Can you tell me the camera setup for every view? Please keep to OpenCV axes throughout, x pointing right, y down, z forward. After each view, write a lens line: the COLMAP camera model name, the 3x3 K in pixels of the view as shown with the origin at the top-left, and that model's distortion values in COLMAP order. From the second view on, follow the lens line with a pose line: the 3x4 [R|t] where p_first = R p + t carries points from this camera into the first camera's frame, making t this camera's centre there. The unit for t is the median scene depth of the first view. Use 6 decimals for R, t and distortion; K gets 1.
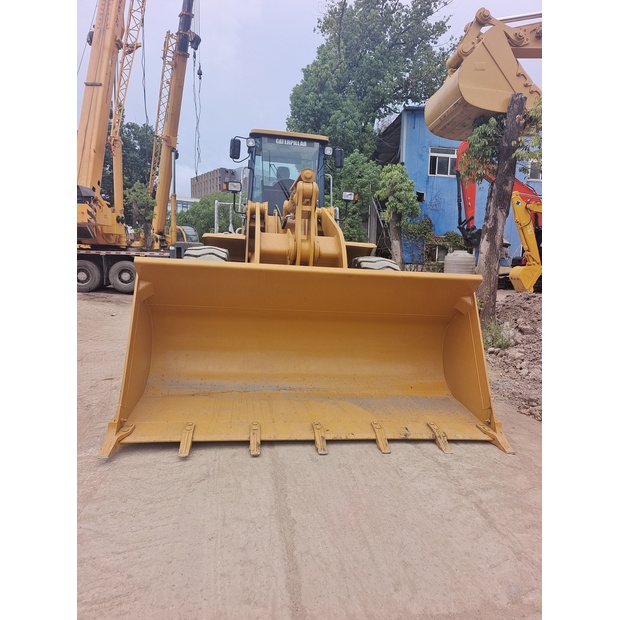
lens RADIAL K [[426.7, 0, 310.7], [0, 426.7, 309.0], [0, 0, 1]] dist [0.041538, -0.001835]
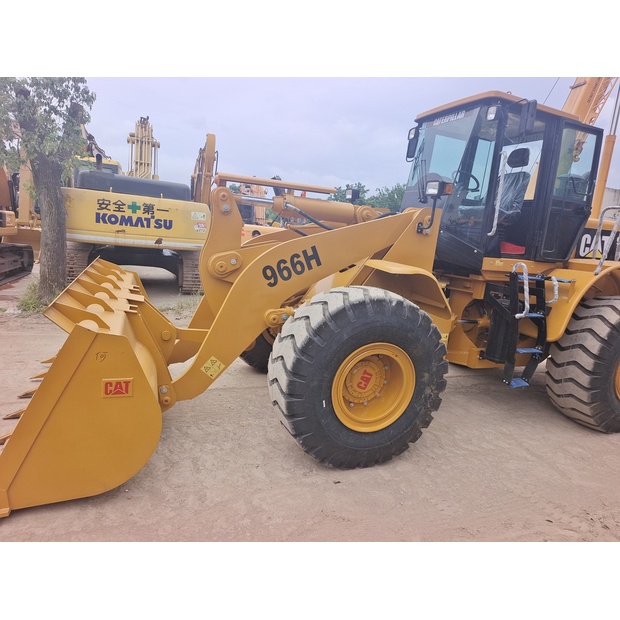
lens RADIAL K [[426.7, 0, 310.7], [0, 426.7, 309.0], [0, 0, 1]] dist [0.041538, -0.001835]
pose [[0.209933, 0.158756, -0.964741, 0.914115], [-0.197110, 0.973341, 0.117279, -0.186993], [0.957641, 0.165540, 0.235629, 0.985103]]
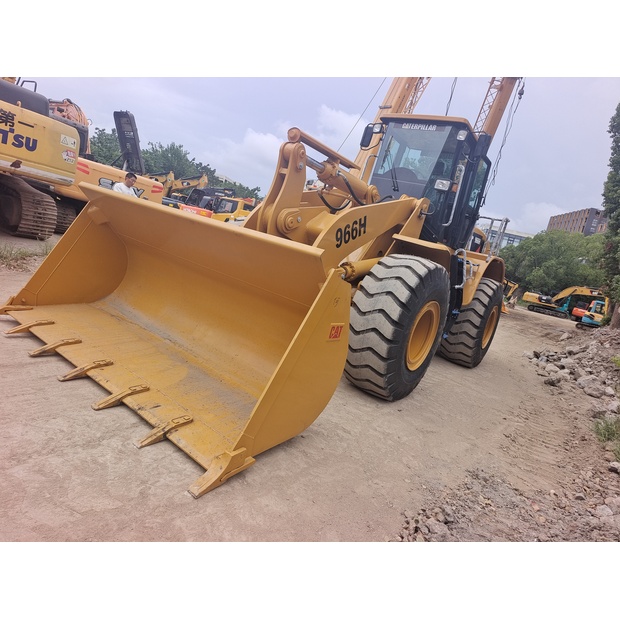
lens RADIAL K [[422.1, 0, 319.7], [0, 422.1, 310.0], [0, 0, 1]] dist [0.067480, -0.065791]
pose [[0.701341, 0.242663, -0.670250, 0.703037], [-0.293769, 0.955105, 0.038398, -0.013646], [0.649477, 0.169969, 0.741141, 0.428573]]
